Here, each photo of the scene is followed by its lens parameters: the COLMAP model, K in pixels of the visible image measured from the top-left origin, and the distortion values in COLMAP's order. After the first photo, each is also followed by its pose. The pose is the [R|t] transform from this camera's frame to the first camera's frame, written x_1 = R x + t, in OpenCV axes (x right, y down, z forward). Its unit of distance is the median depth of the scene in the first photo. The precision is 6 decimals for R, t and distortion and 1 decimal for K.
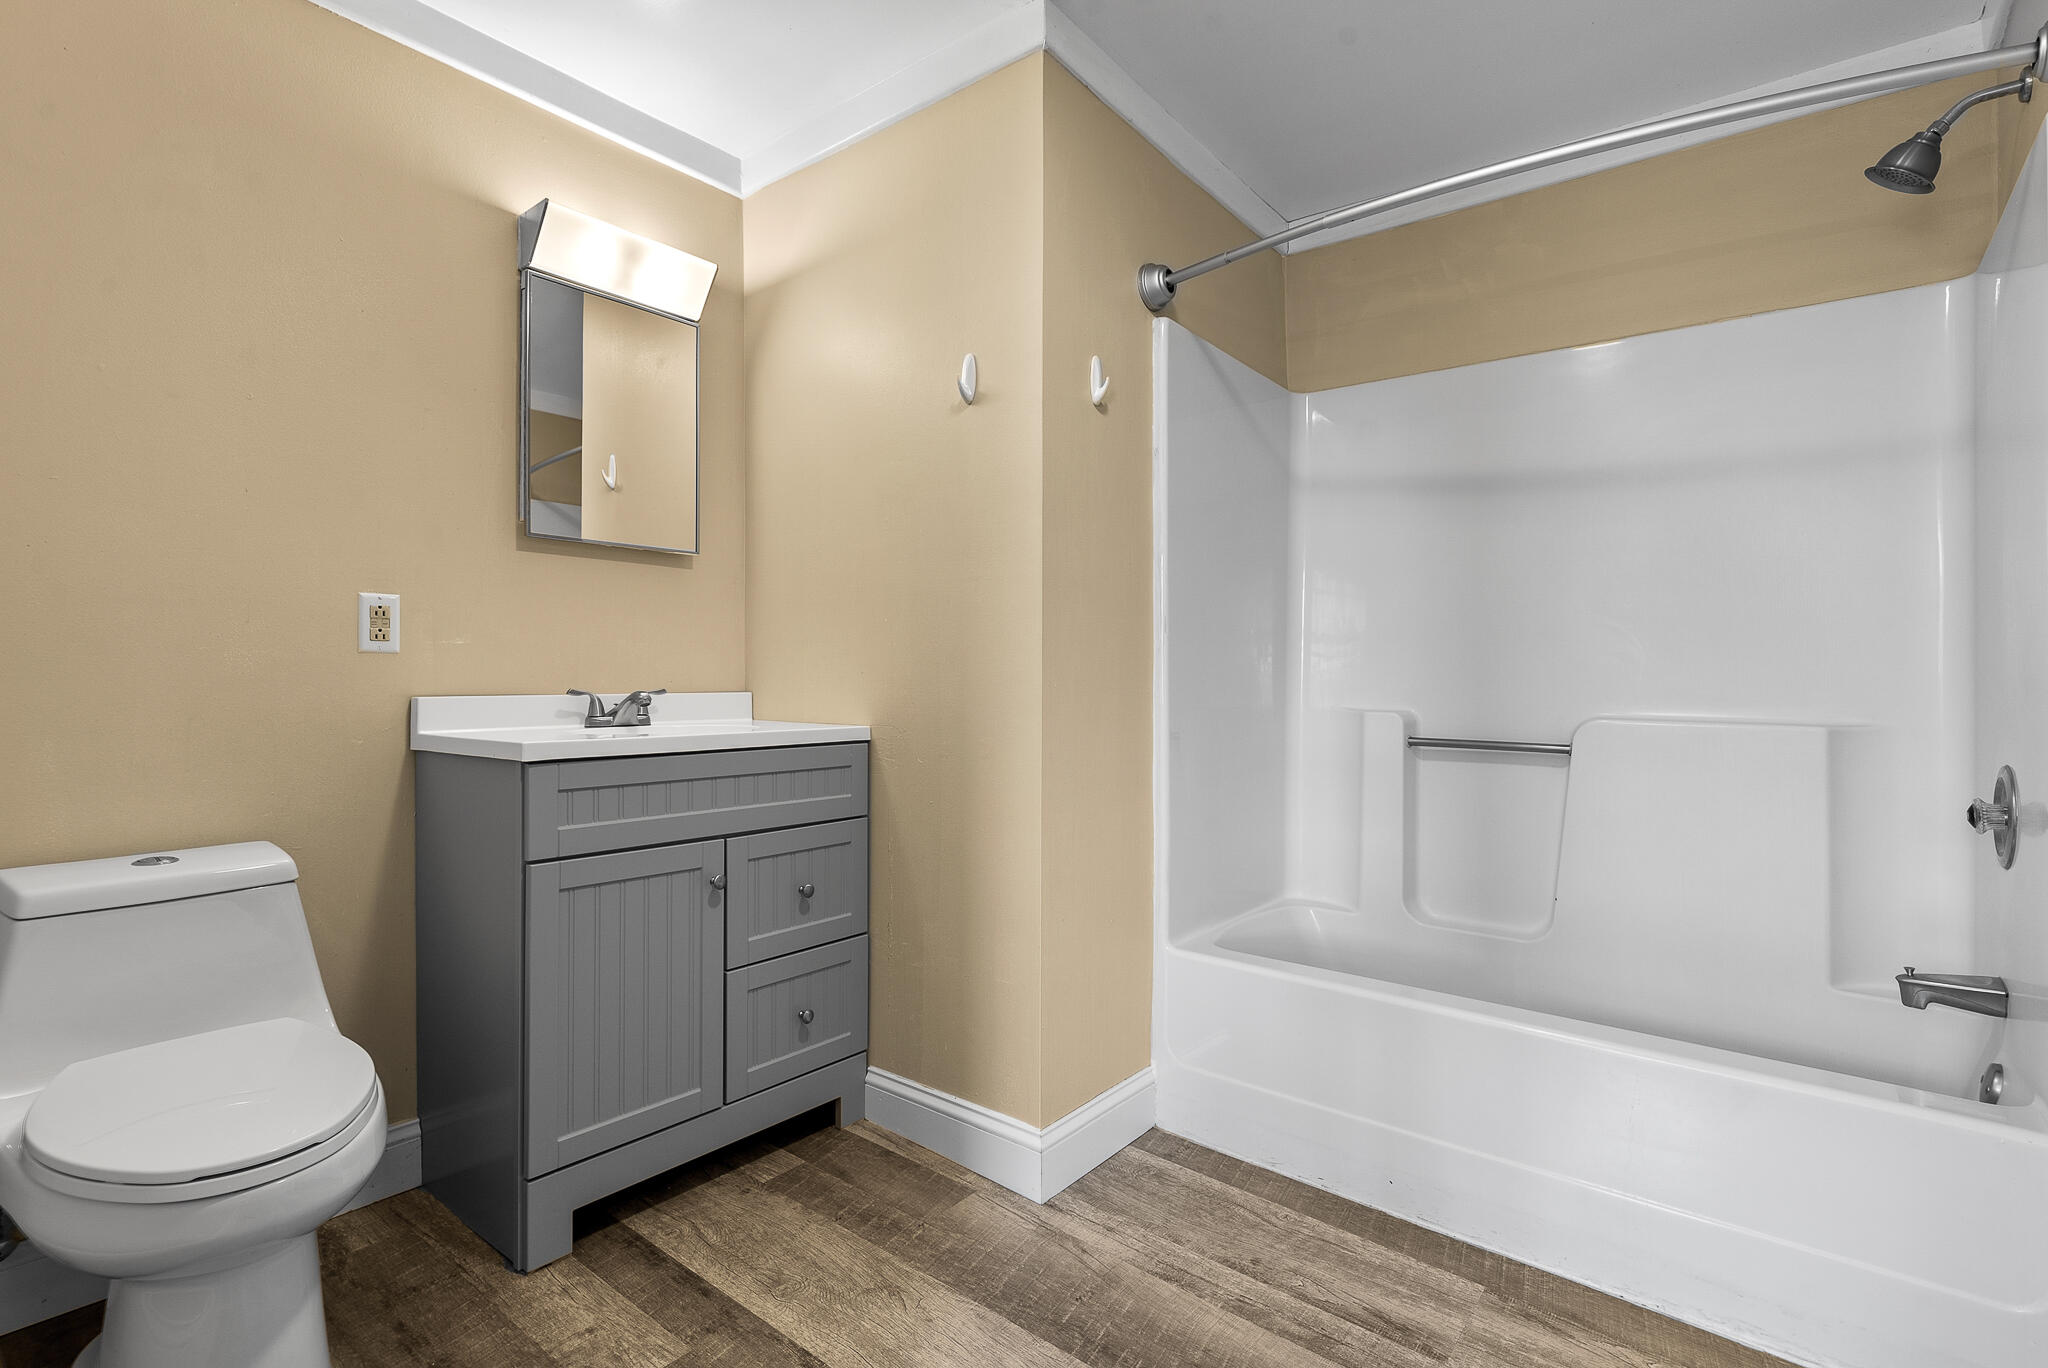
lens RADIAL K [[945.8, 0, 1027.0], [0, 945.8, 687.5], [0, 0, 1]] dist [0.000508, 0.000015]
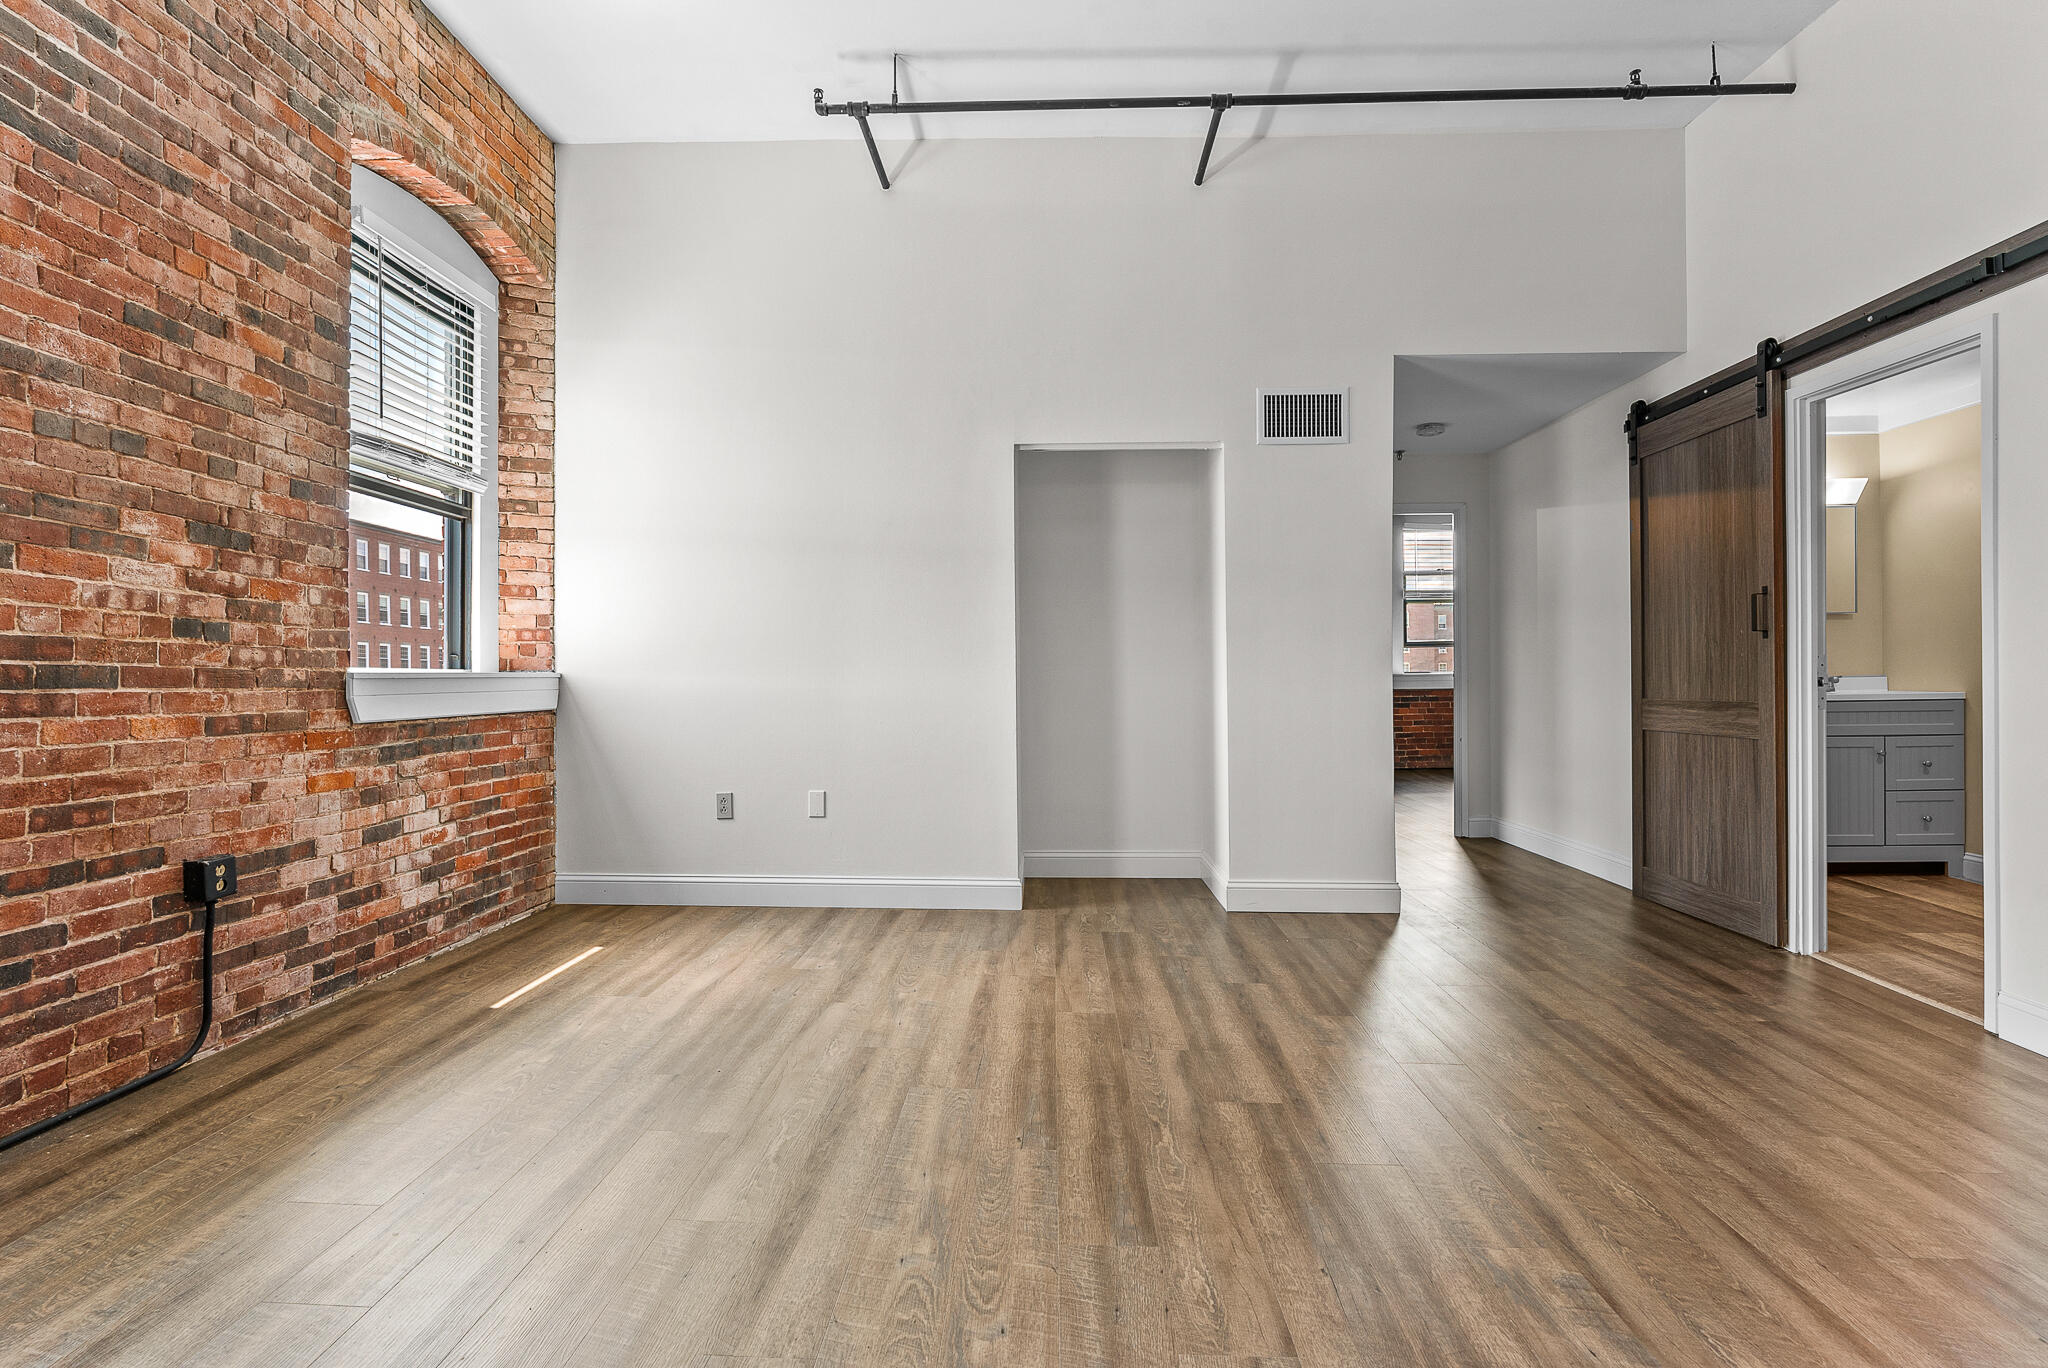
lens RADIAL K [[985.6, 0, 1025.4], [0, 985.6, 680.9], [0, 0, 1]] dist [0.001991, -0.000355]
pose [[0.612101, -0.001113, -0.790779, 0.301904], [0.005116, 0.999984, 0.002552, -0.001405], [0.790763, -0.005608, 0.612097, -2.073542]]
